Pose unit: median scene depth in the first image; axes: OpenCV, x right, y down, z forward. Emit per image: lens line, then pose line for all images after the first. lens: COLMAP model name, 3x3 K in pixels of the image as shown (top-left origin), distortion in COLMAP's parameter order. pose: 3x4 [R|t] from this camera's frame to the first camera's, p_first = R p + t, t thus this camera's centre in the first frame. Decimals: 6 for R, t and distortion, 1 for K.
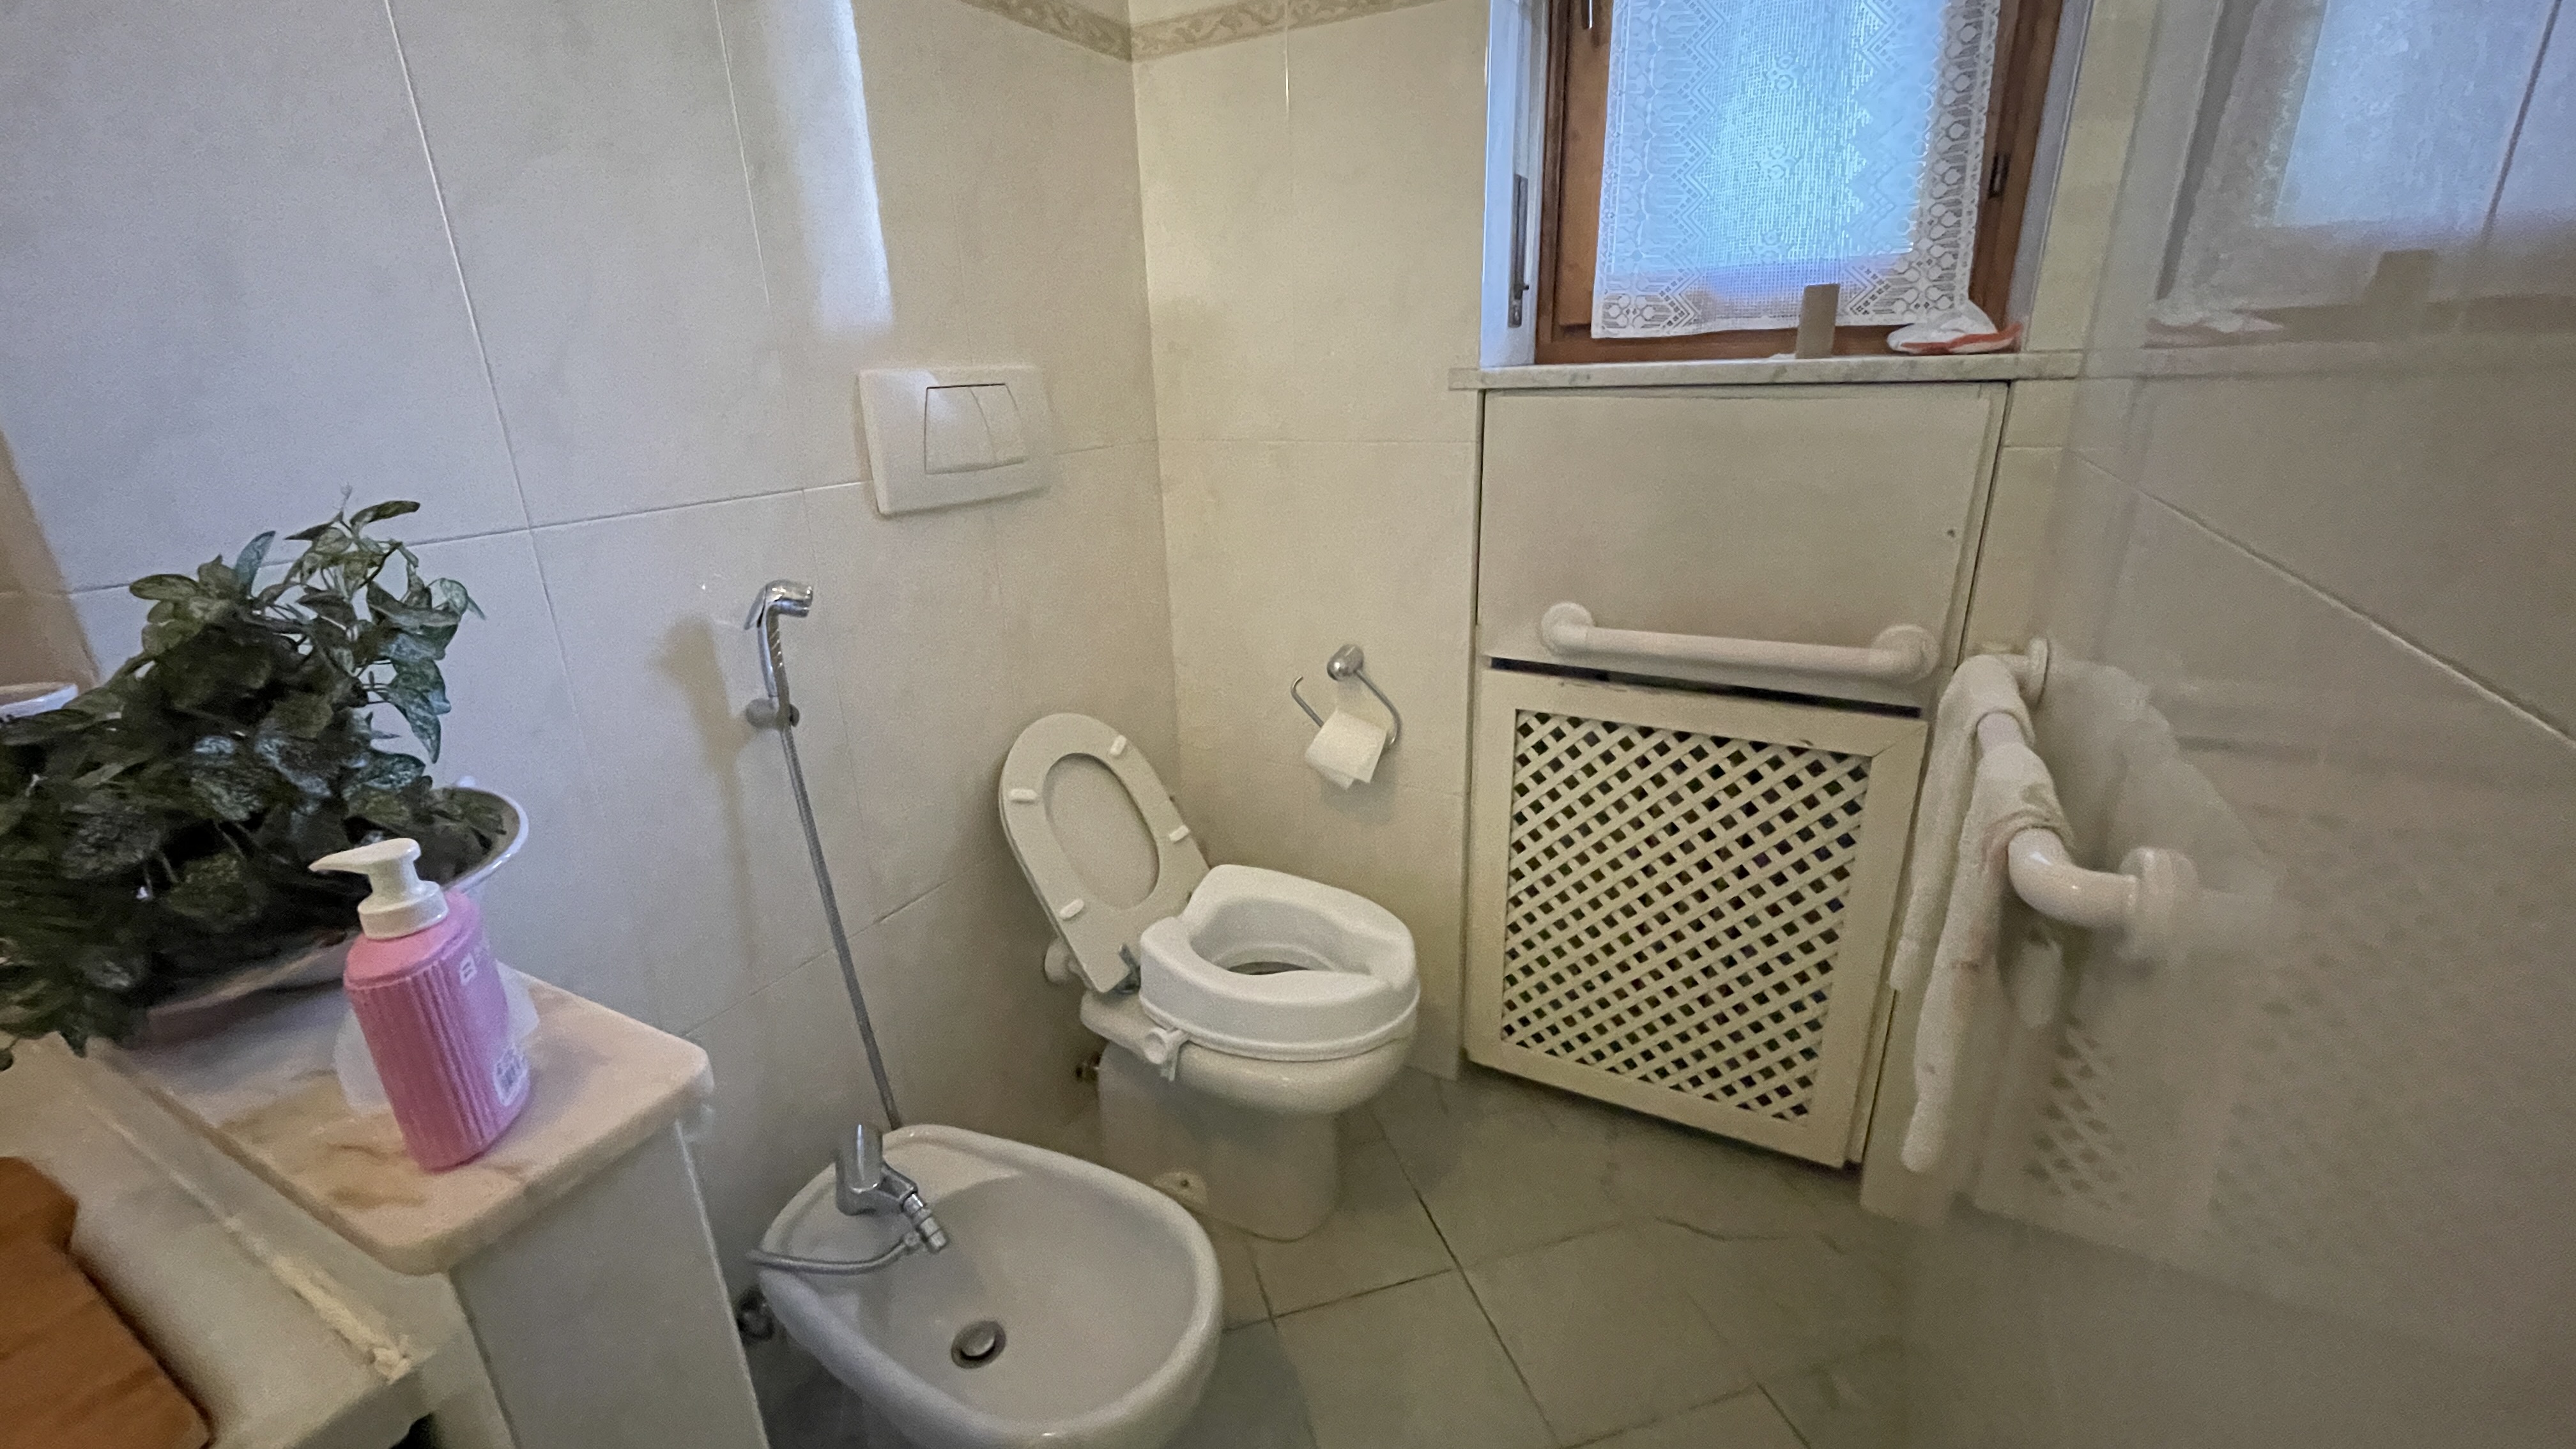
lens RADIAL K [[1043.4, 0, 1280.4], [0, 1043.4, 719.0], [0, 0, 1]] dist [-0.007499, 0.001145]
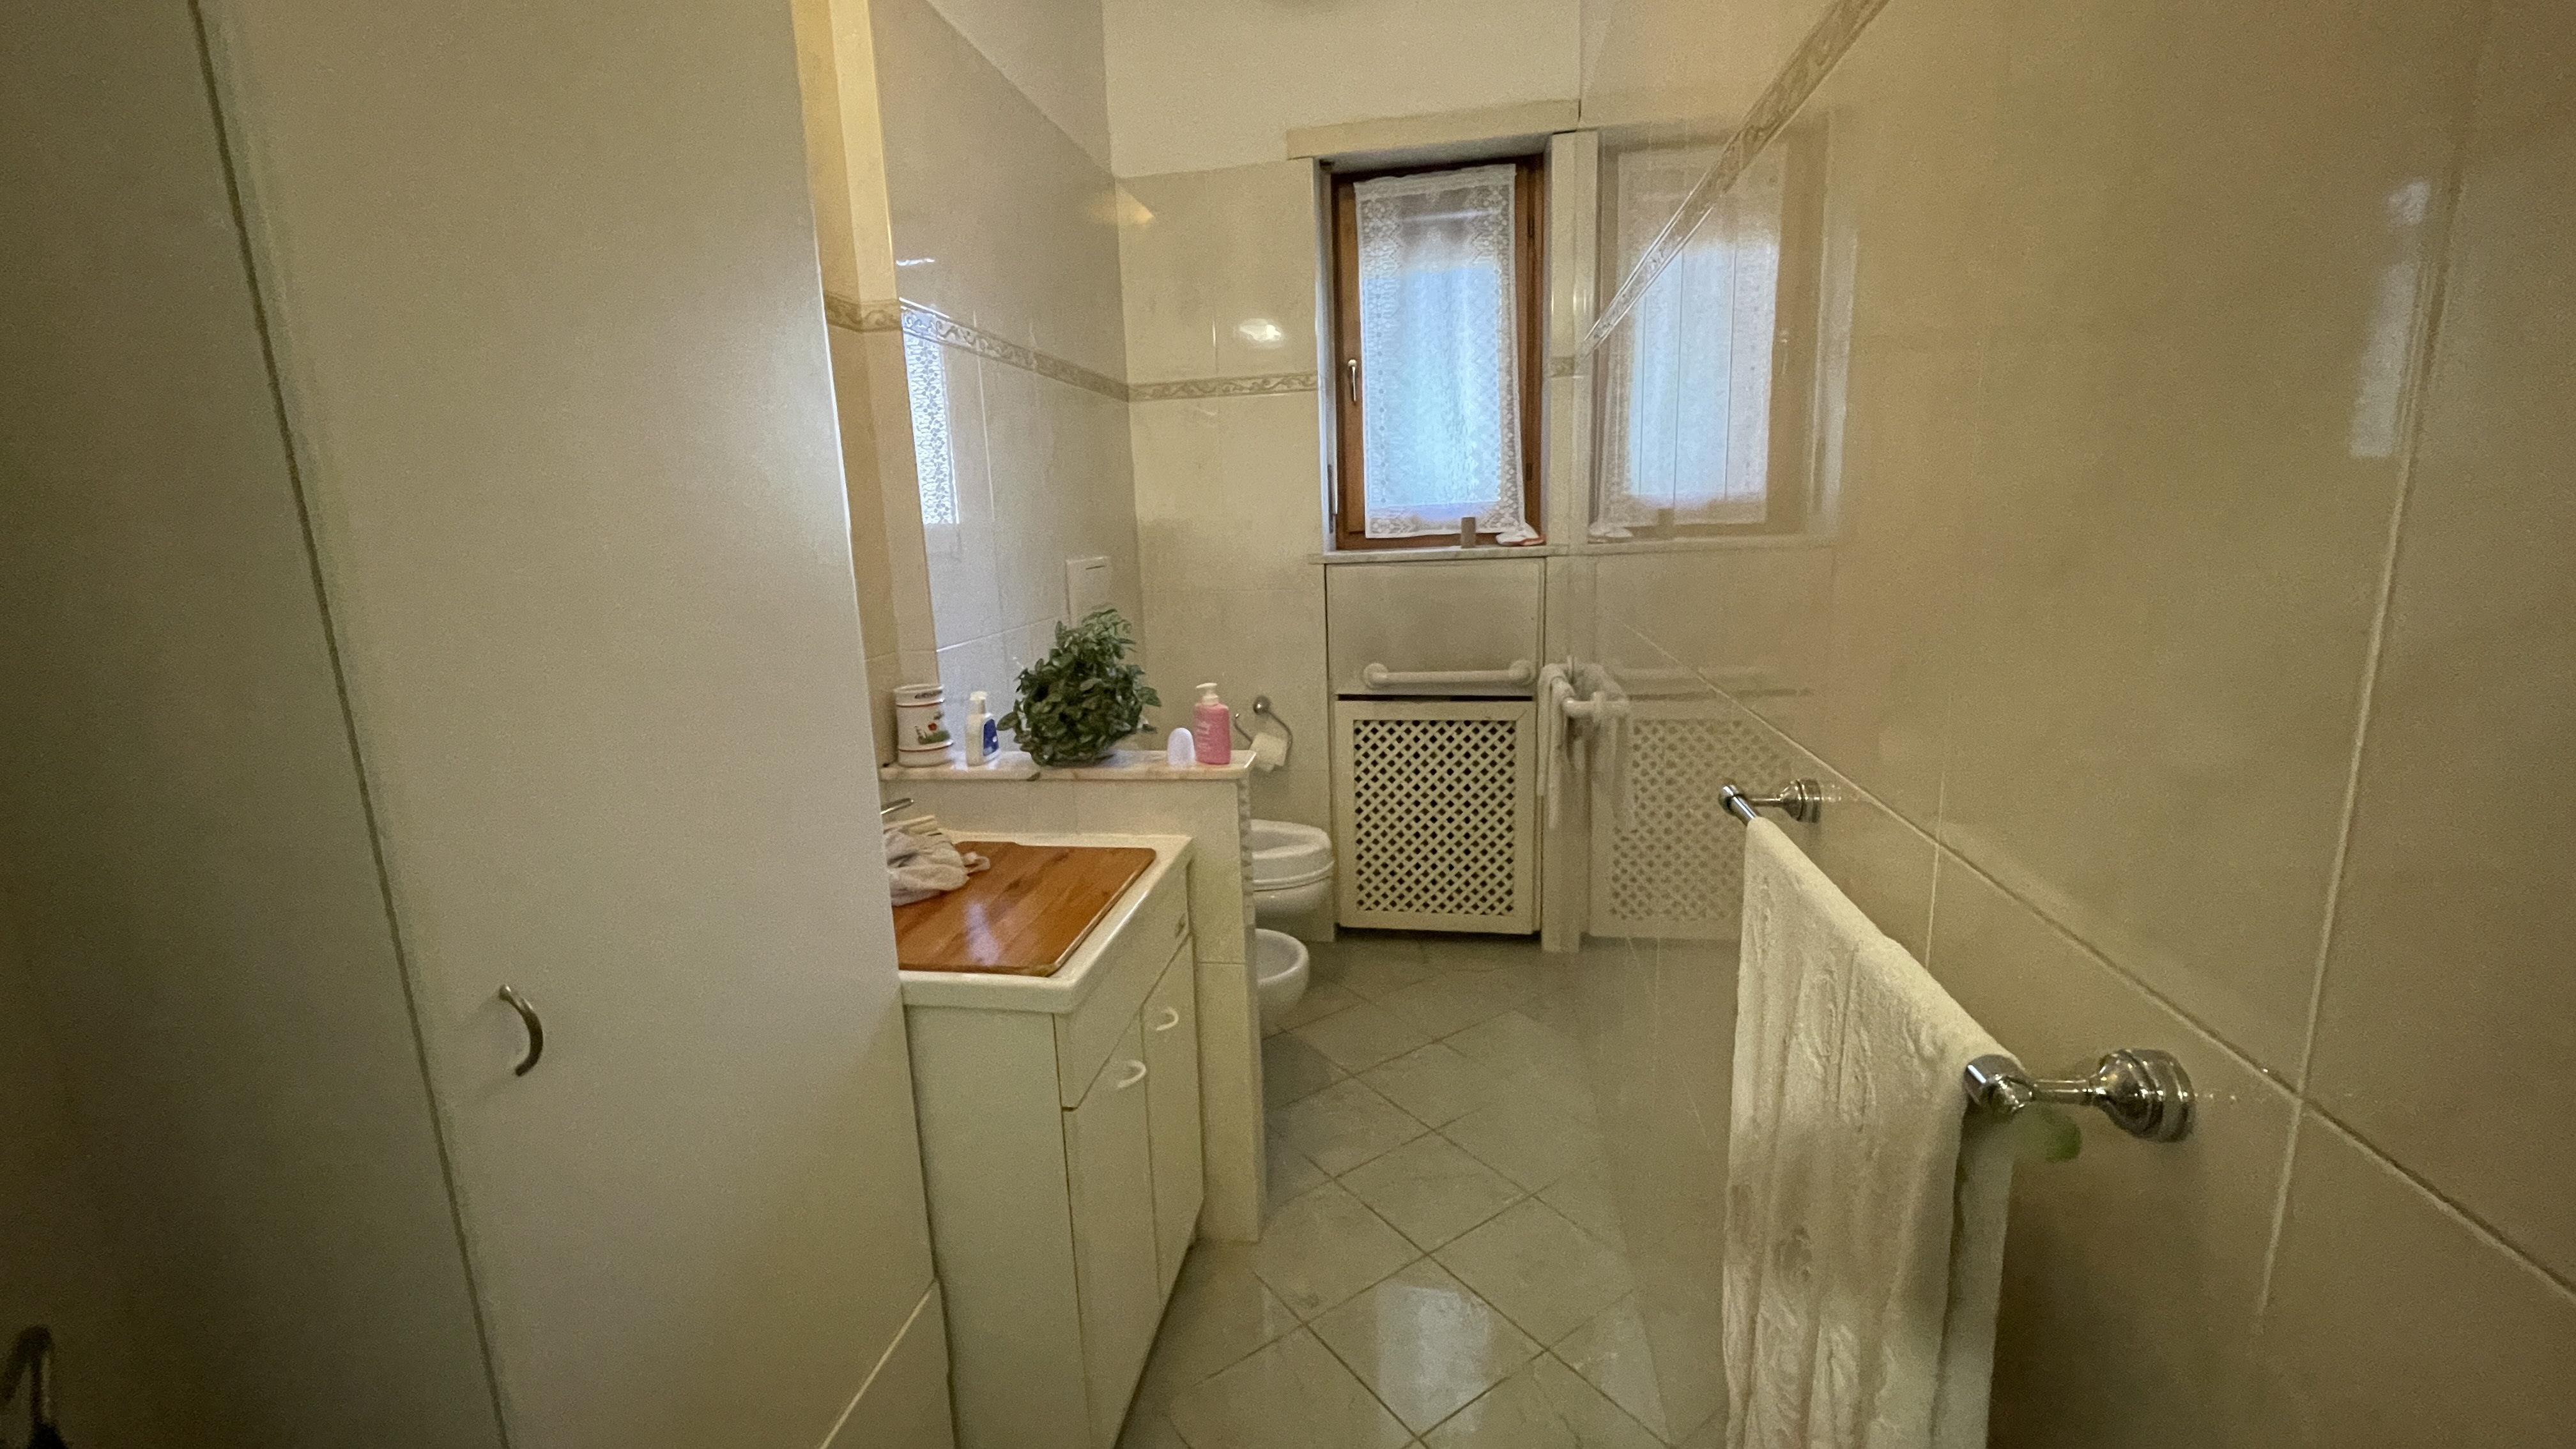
lens RADIAL K [[1043.4, 0, 1287.5], [0, 1043.4, 723.5], [0, 0, 1]] dist [-0.007499, 0.001145]
pose [[0.944980, -0.064675, 0.320672, -0.550033], [0.111797, 0.985089, -0.130771, 0.253524], [-0.307433, 0.159426, 0.938120, -0.848679]]
